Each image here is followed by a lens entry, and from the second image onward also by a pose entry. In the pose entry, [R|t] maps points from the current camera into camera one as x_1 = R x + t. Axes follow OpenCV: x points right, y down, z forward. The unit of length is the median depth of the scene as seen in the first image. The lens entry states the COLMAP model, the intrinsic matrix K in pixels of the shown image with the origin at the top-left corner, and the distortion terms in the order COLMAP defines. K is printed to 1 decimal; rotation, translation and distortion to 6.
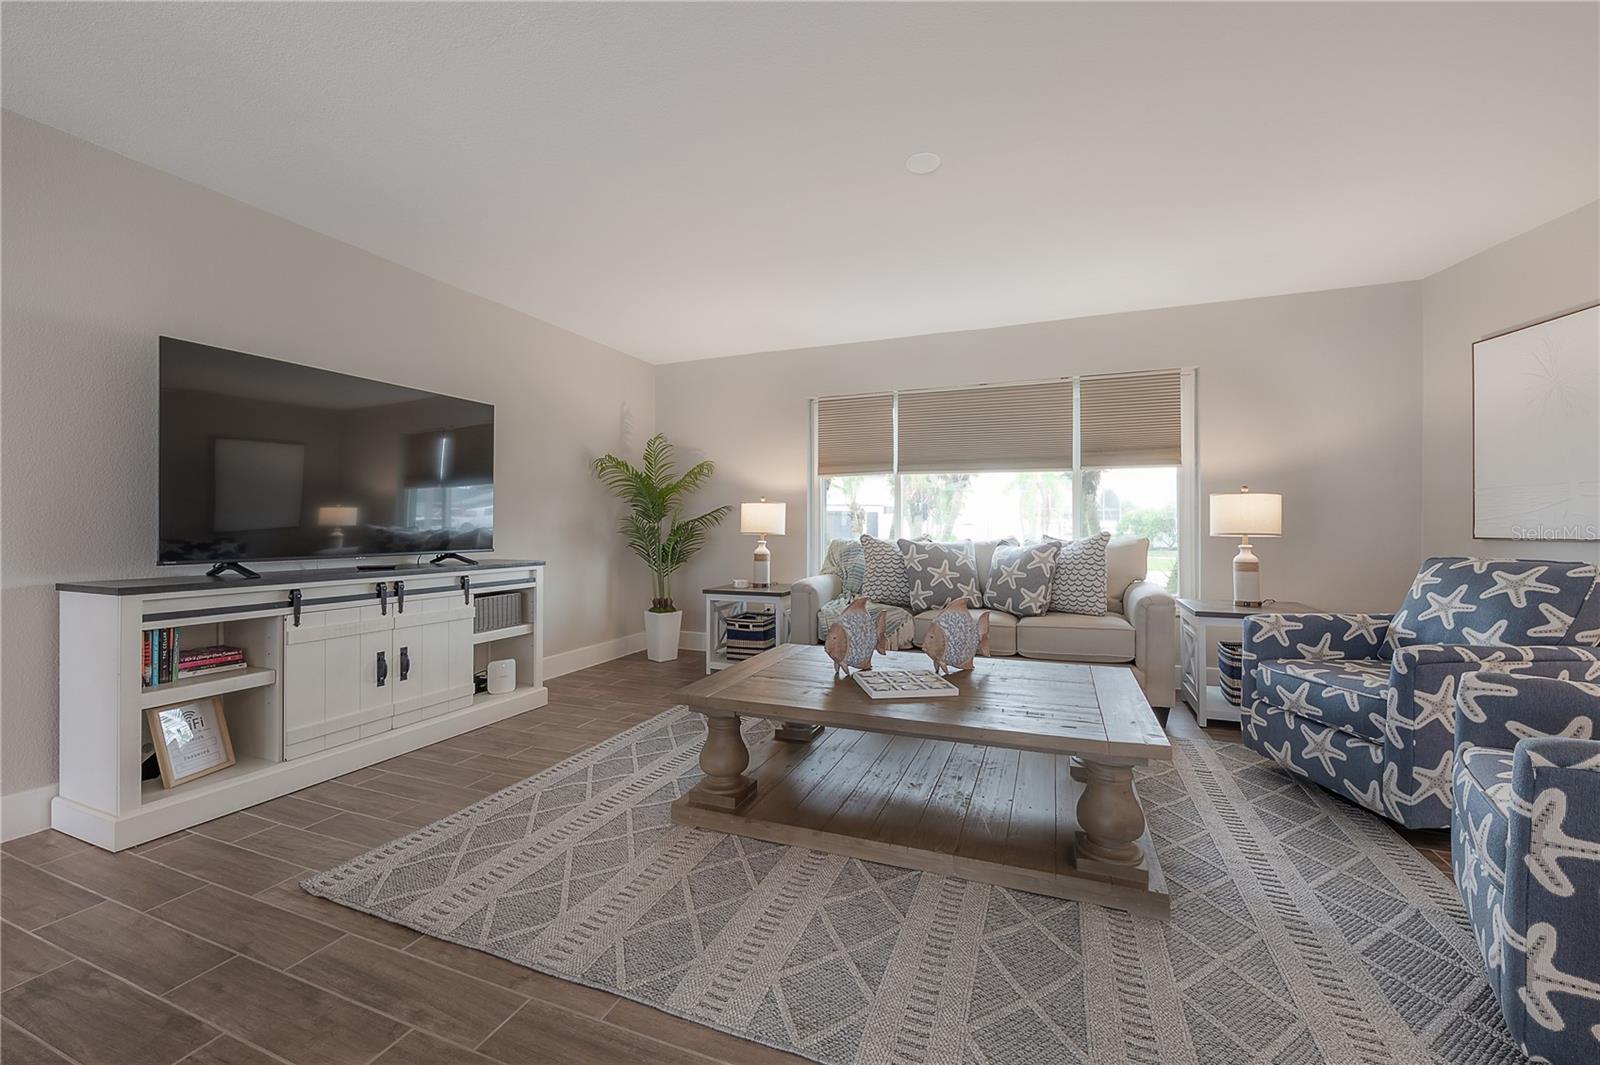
lens RADIAL K [[638.2, 0, 801.2], [0, 638.2, 522.9], [0, 0, 1]] dist [-0.000102, -0.000425]
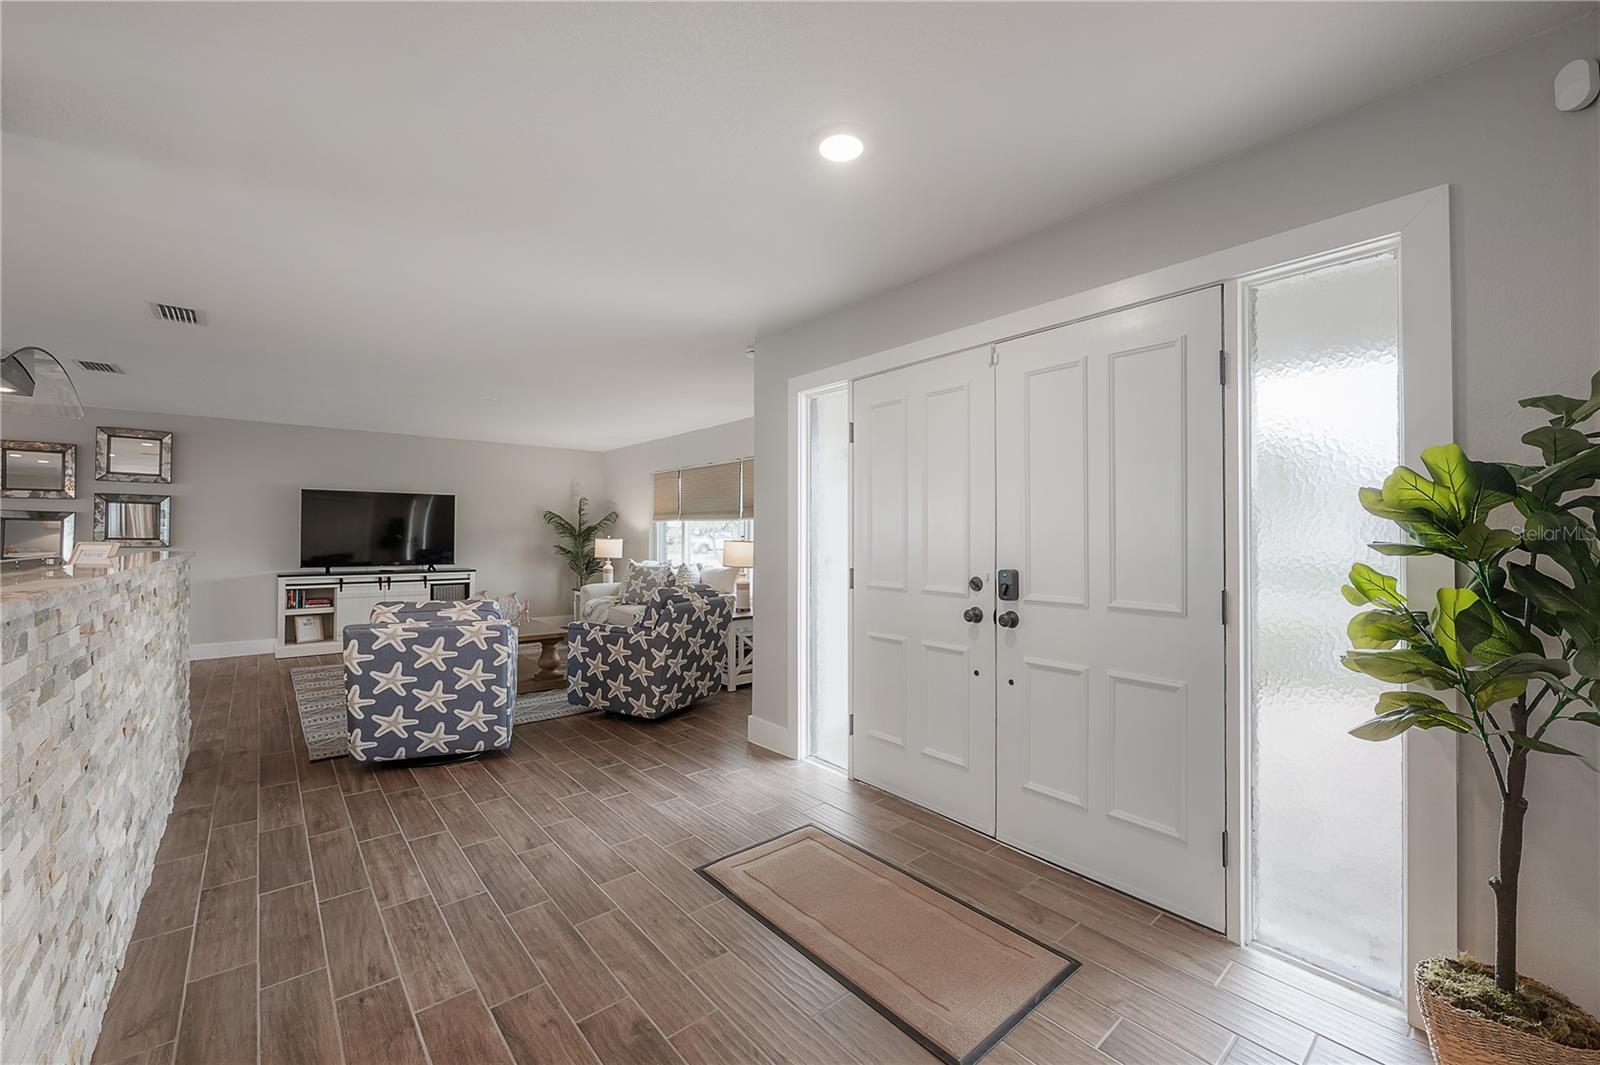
lens RADIAL K [[648.3, 0, 800.0], [0, 648.3, 532.5], [0, 0, 1]] dist [-0.000943, -0.000299]
pose [[0.889520, 0.004598, -0.456873, 1.380987], [-0.002976, 0.999986, 0.004271, -0.067116], [0.456887, -0.002440, 0.889522, -0.346764]]
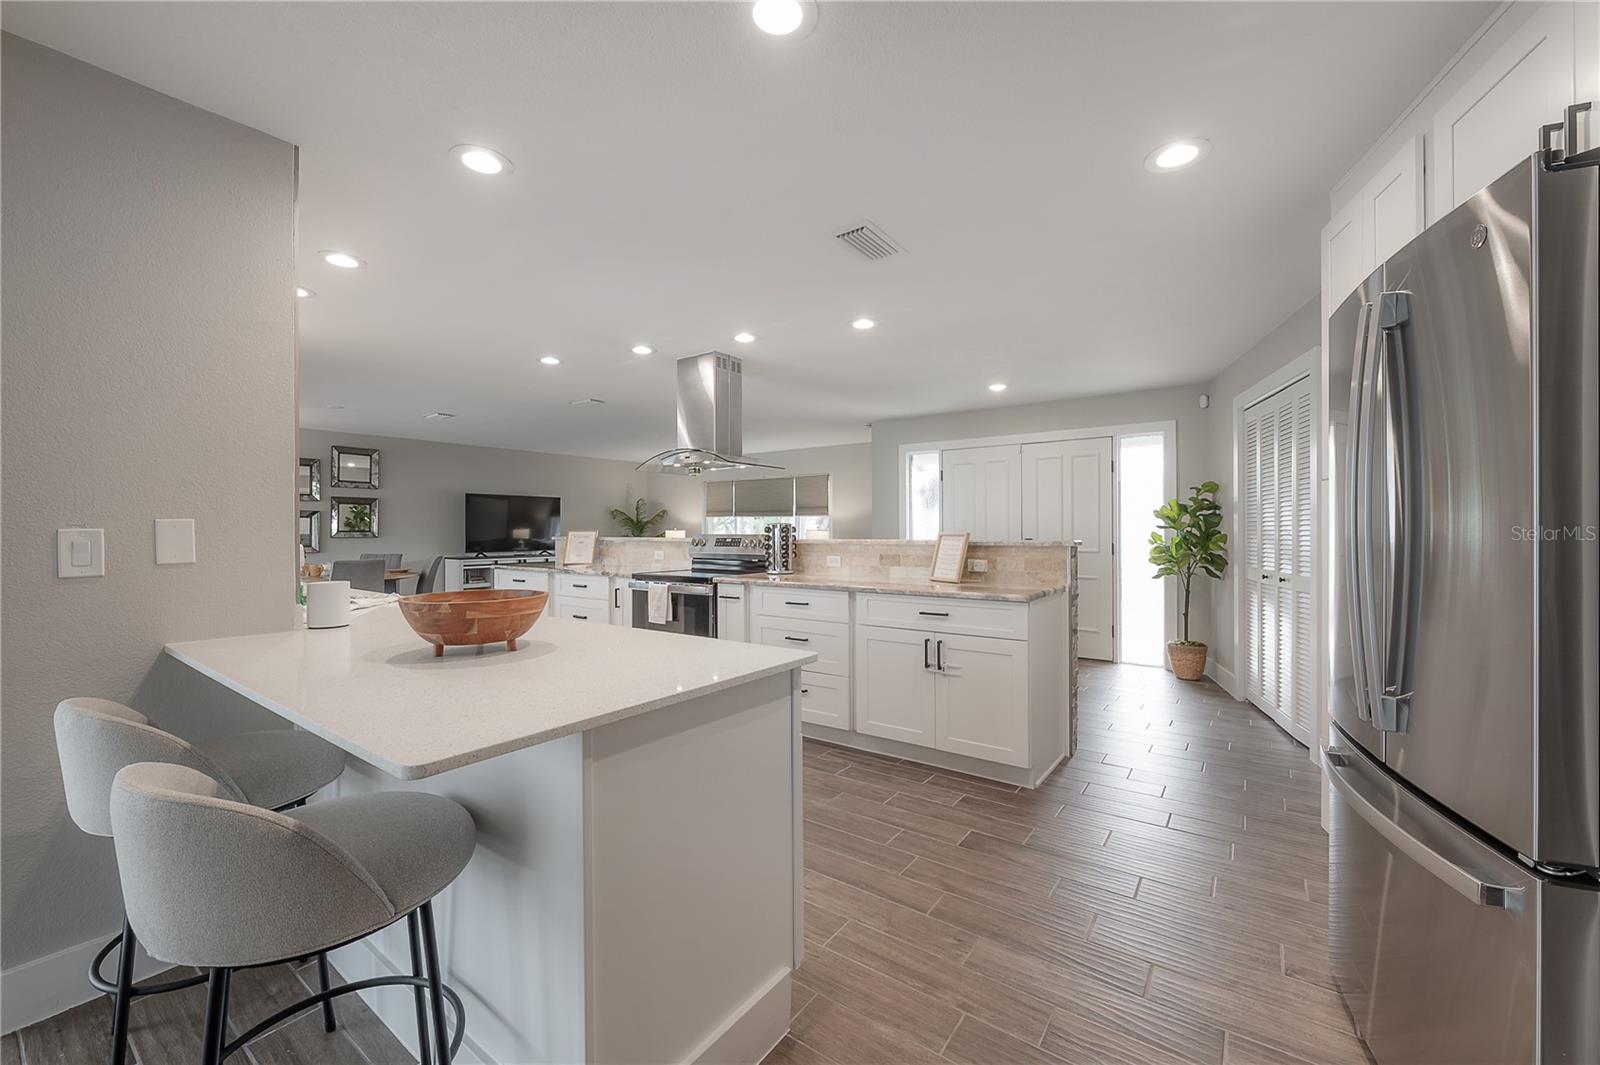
lens RADIAL K [[634.3, 0, 810.3], [0, 634.3, 531.7], [0, 0, 1]] dist [-0.000230, 0.000018]
pose [[0.968993, 0.003238, -0.247066, 1.141893], [-0.000348, 0.999931, 0.011740, -0.062852], [0.247087, -0.011290, 0.968927, -1.280928]]
